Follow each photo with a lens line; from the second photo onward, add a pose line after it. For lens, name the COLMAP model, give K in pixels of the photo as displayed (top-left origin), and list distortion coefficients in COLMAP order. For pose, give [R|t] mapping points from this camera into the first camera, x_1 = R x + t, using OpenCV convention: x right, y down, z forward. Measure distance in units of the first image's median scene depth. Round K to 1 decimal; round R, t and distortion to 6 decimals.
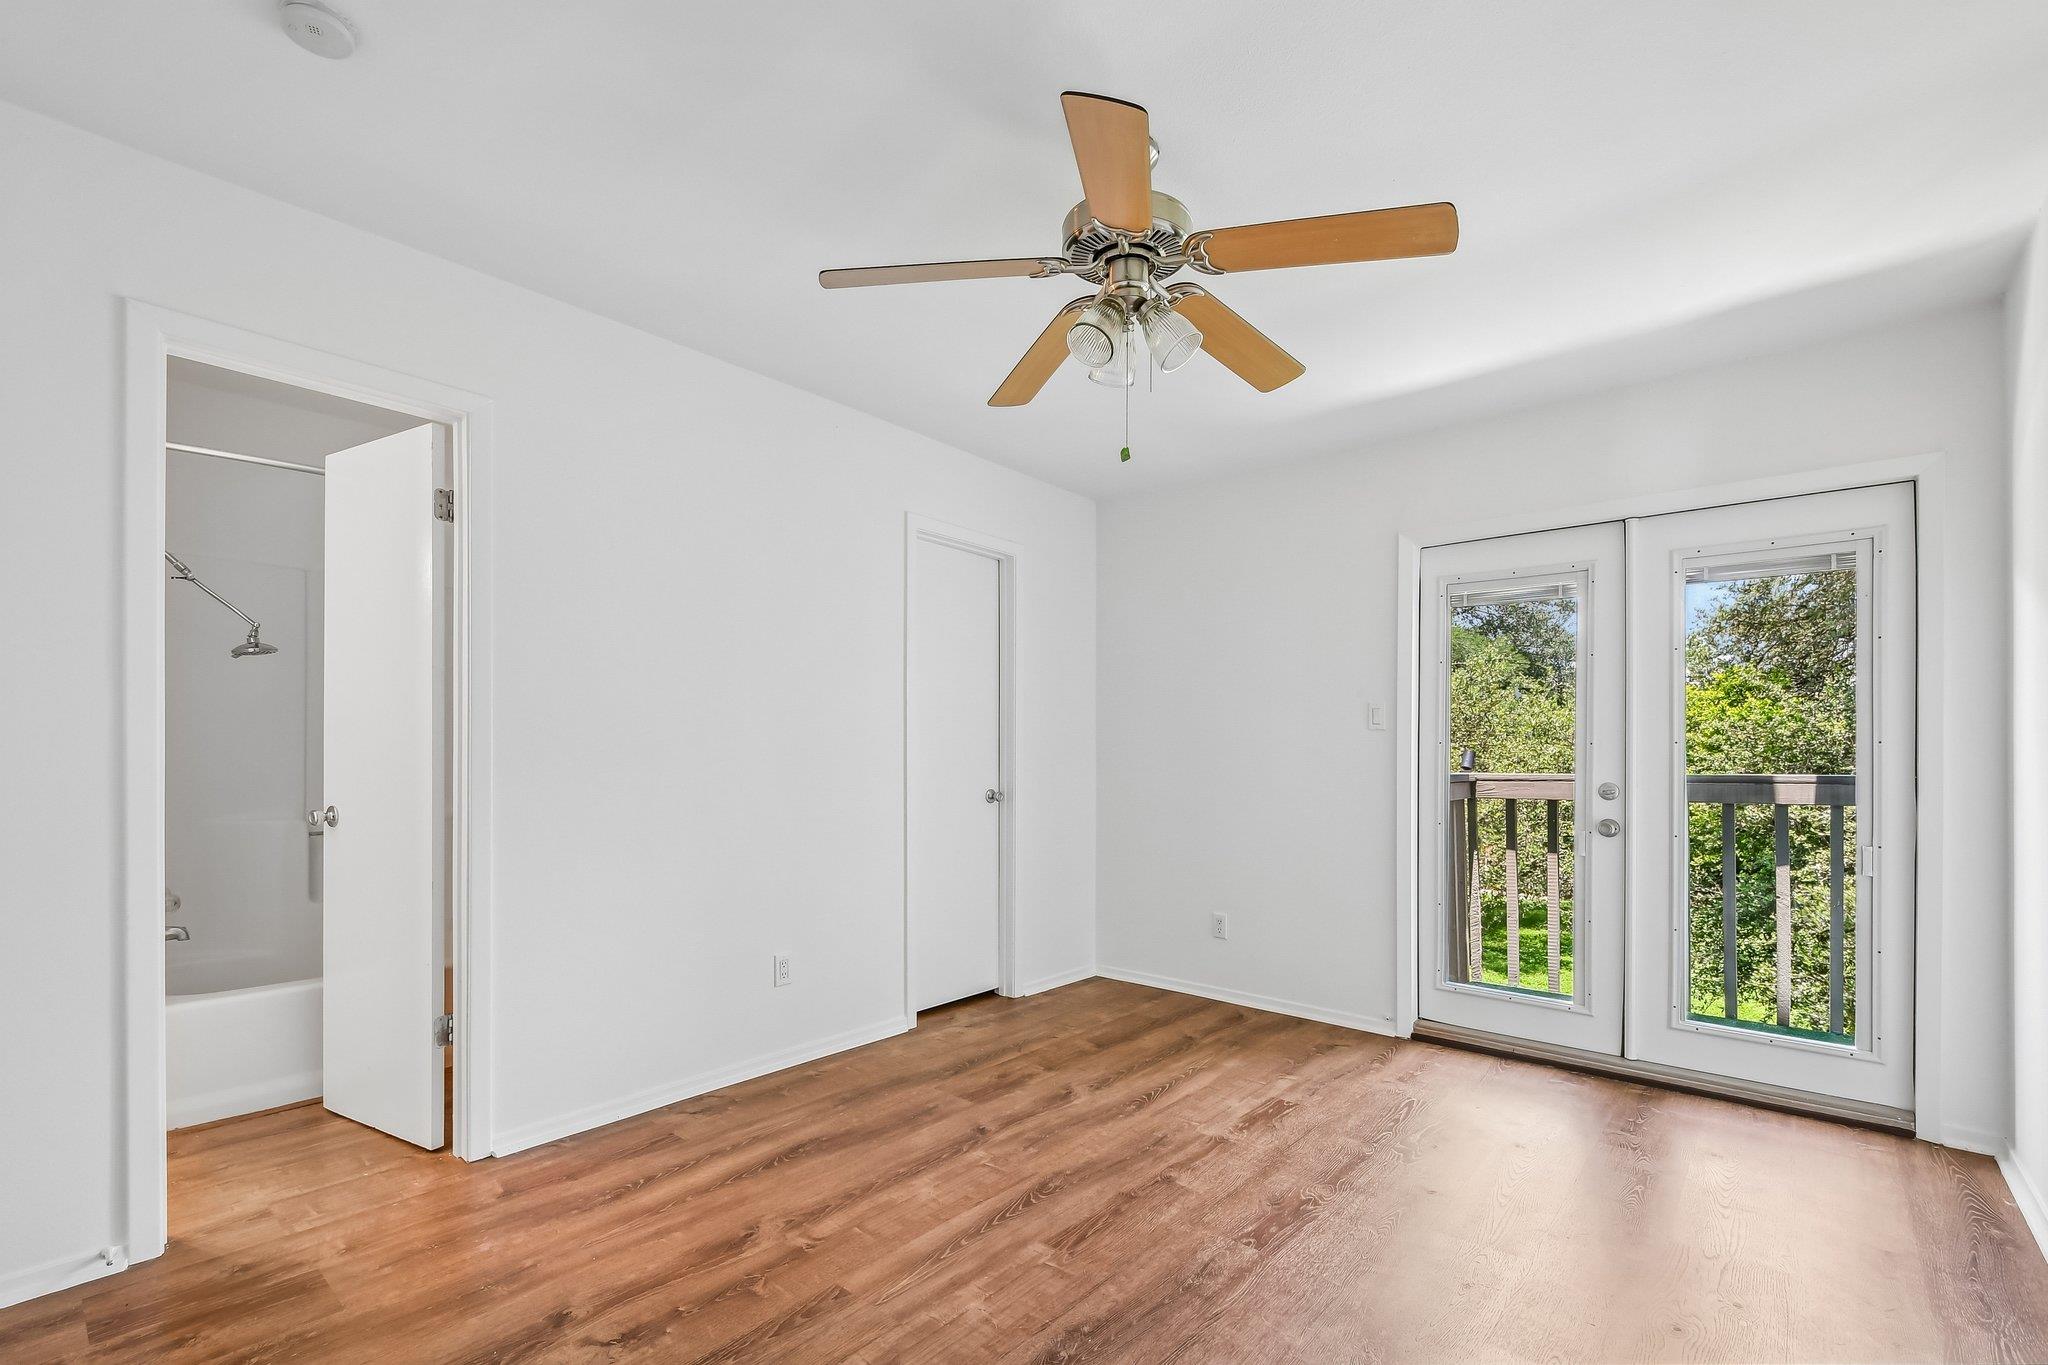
lens RADIAL K [[913.6, 0, 986.5], [0, 913.6, 738.5], [0, 0, 1]] dist [0.005049, -0.003613]
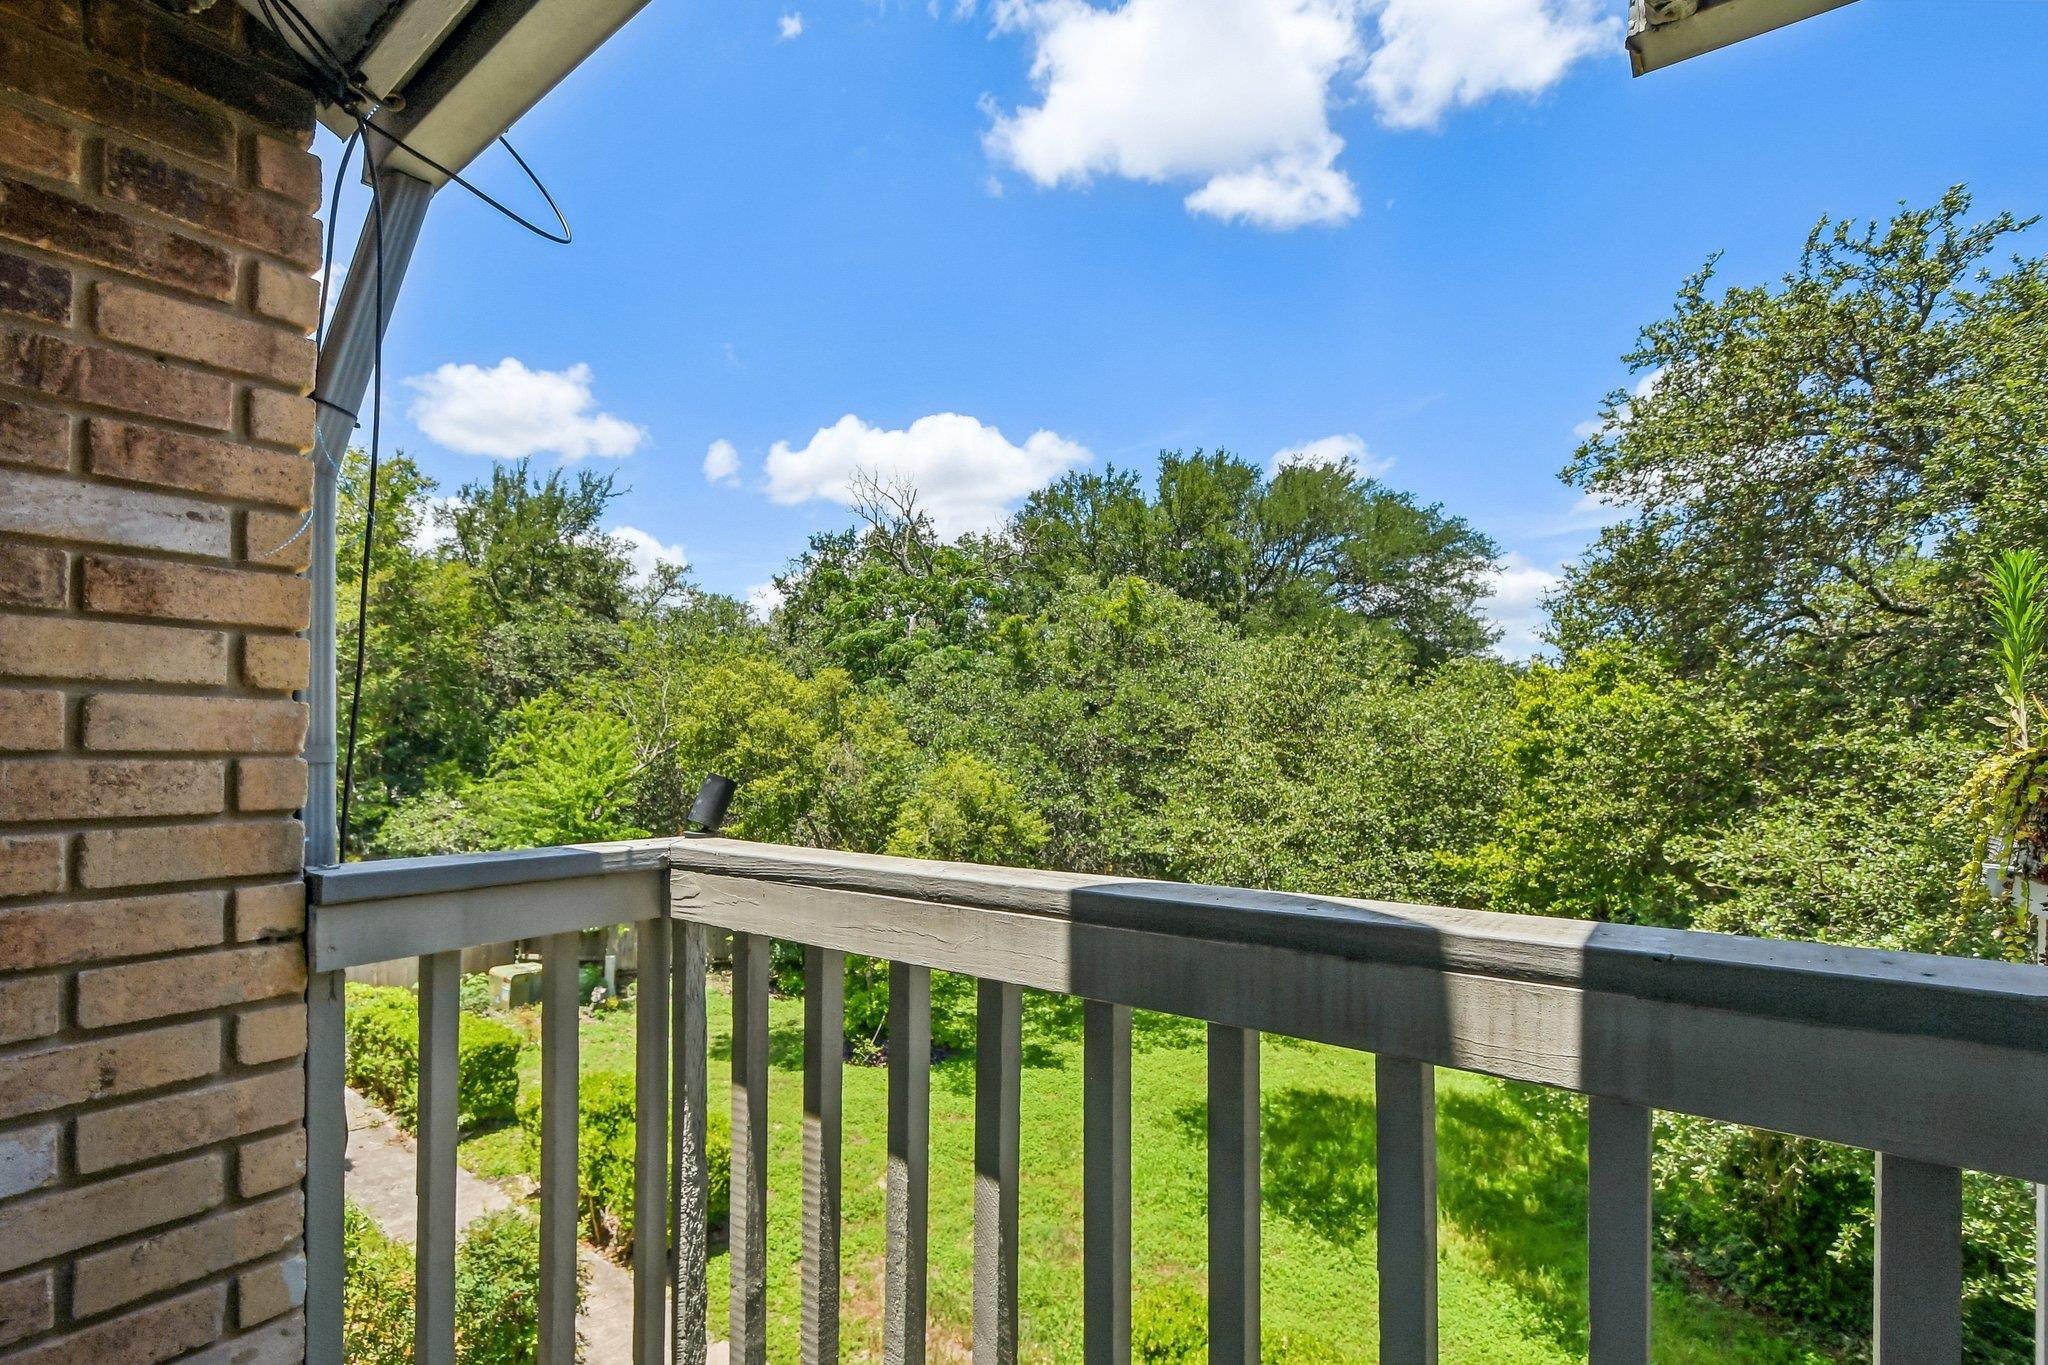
lens RADIAL K [[913.6, 0, 1011.8], [0, 913.6, 735.8], [0, 0, 1]] dist [0.005049, -0.003613]
pose [[0.997210, 0.006184, 0.074389, 0.308736], [-0.006673, 0.999958, 0.006332, -0.003283], [-0.074346, -0.006811, 0.997209, 0.325897]]
